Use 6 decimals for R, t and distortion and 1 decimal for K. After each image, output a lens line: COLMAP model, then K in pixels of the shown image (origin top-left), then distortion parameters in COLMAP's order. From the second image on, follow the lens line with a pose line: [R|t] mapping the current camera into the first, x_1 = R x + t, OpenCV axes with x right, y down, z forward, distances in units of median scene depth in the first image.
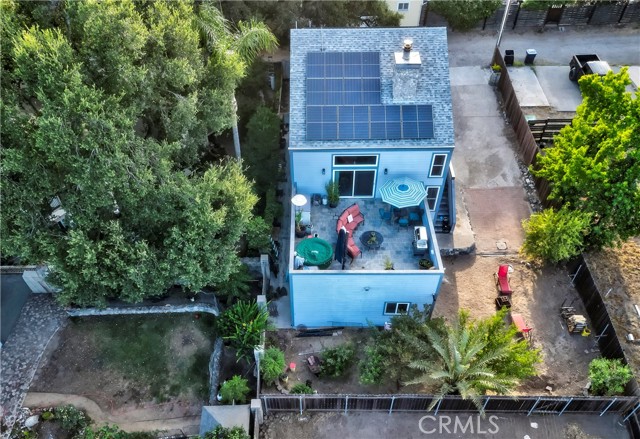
lens RADIAL K [[509.0, 0, 311.2], [0, 509.0, 271.2], [0, 0, 1]] dist [0.043267, -0.010795]
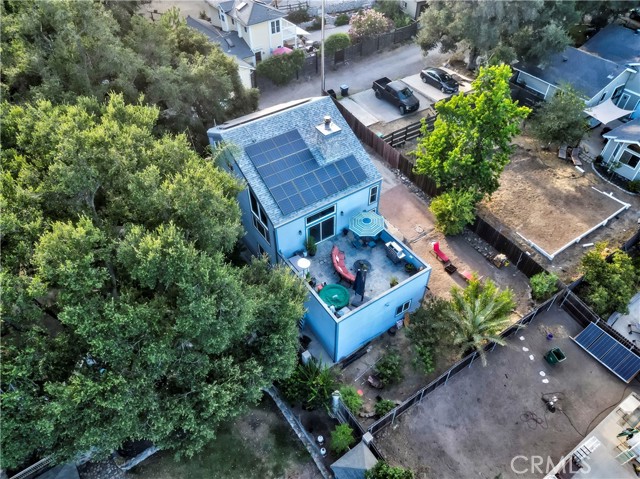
lens RADIAL K [[447.2, 0, 316.4], [0, 447.2, 239.4], [0, 0, 1]] dist [0.083071, -0.088649]
pose [[0.828423, -0.401252, 0.390784, -0.367217], [0.424523, 0.904945, 0.029239, -0.198661], [-0.365371, 0.141675, 0.920018, 0.015400]]
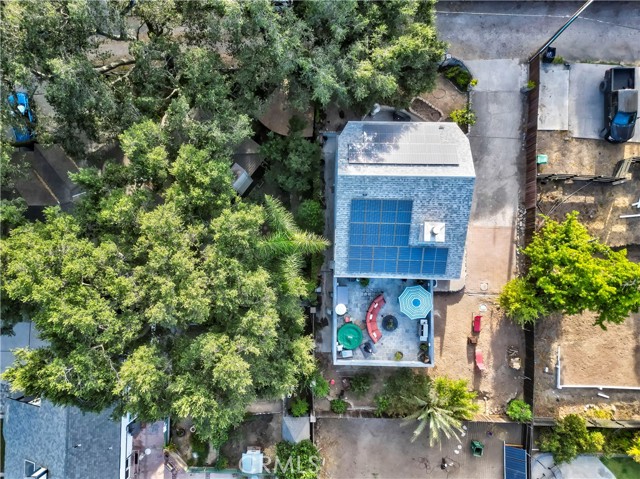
lens RADIAL K [[447.2, 0, 316.4], [0, 447.2, 239.4], [0, 0, 1]] dist [0.083071, -0.088649]
pose [[0.999888, 0.014859, -0.001531, -0.087719], [-0.010830, 0.791709, 0.610802, -0.998191], [0.010288, -0.610717, 0.791782, 0.127028]]
